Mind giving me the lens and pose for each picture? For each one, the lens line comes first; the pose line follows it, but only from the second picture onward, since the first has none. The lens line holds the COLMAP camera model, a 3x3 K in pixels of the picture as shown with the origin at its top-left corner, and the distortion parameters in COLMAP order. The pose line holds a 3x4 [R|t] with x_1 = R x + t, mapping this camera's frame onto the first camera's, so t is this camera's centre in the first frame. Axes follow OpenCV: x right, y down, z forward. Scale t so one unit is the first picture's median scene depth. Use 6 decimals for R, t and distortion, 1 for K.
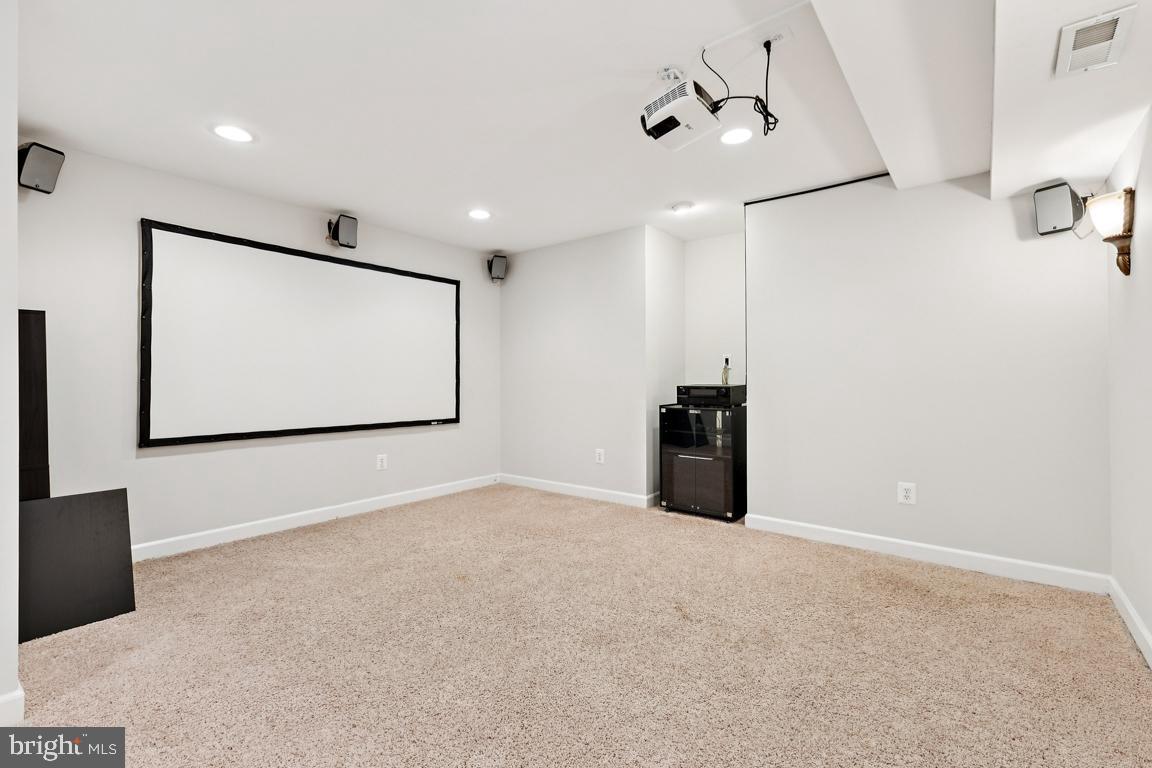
lens RADIAL K [[504.3, 0, 570.1], [0, 504.3, 383.6], [0, 0, 1]] dist [0.011104, -0.002288]
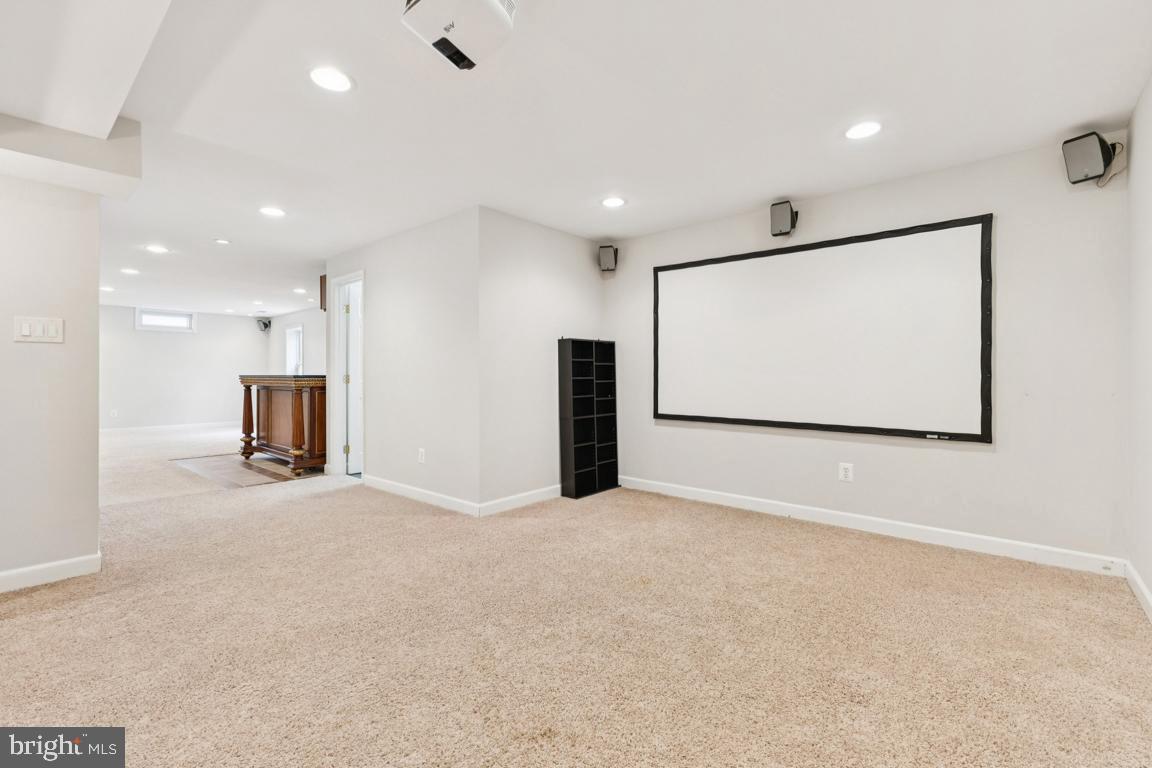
lens RADIAL K [[504.3, 0, 569.7], [0, 504.3, 377.1], [0, 0, 1]] dist [0.011104, -0.002288]
pose [[-0.035470, 0.011234, -0.999308, 0.547677], [-0.003716, 0.999928, 0.011373, -0.011219], [0.999364, 0.004117, -0.035426, 0.651925]]
